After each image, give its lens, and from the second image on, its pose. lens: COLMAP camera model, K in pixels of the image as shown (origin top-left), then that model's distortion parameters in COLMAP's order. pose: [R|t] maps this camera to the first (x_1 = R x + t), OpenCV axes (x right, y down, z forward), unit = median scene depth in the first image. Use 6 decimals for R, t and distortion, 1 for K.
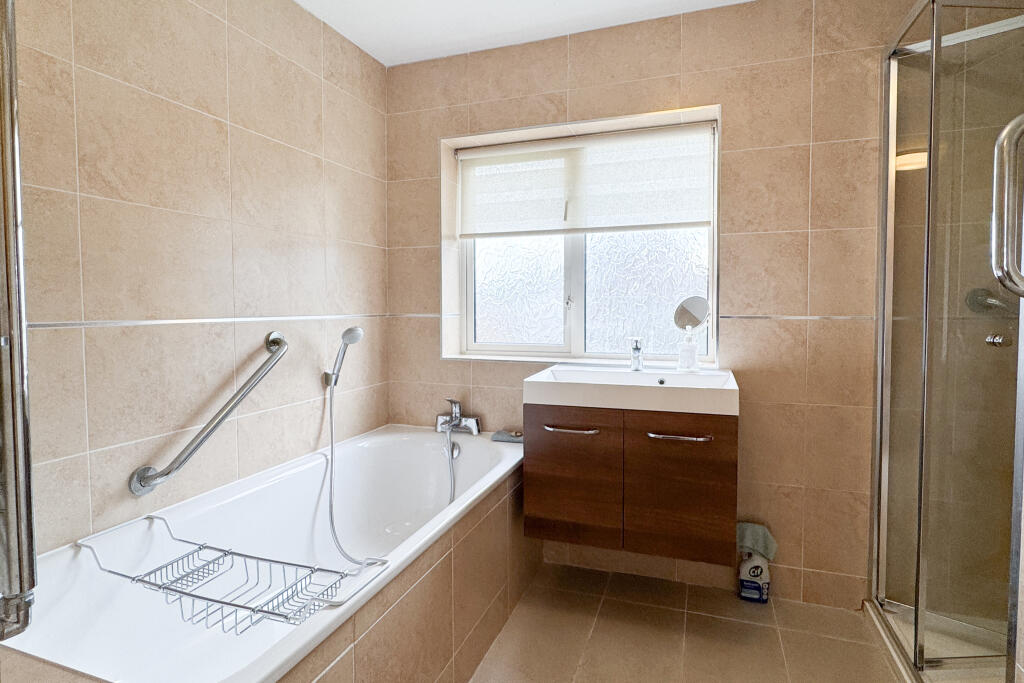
lens RADIAL K [[541.4, 0, 510.8], [0, 541.4, 336.3], [0, 0, 1]] dist [0.020779, -0.000006]
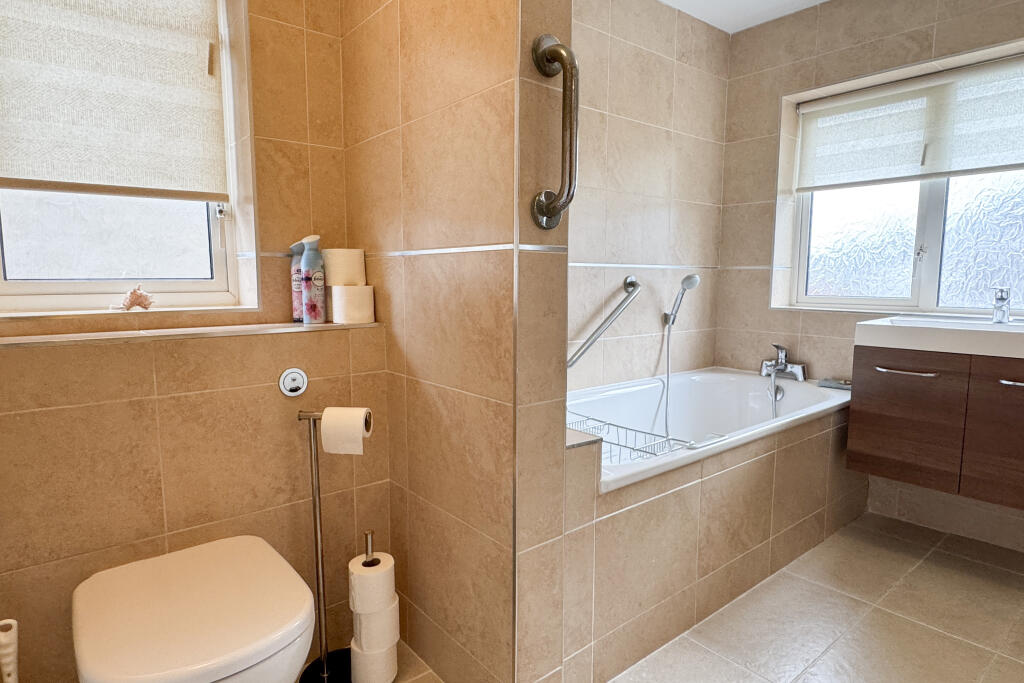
lens RADIAL K [[573.0, 0, 513.0], [0, 573.0, 342.0], [0, 0, 1]] dist [-0.002564, -0.000637]
pose [[0.860348, 0.063736, -0.505706, 0.011094], [-0.034813, 0.997182, 0.066451, 0.052888], [0.508517, -0.039566, 0.860143, -0.235600]]
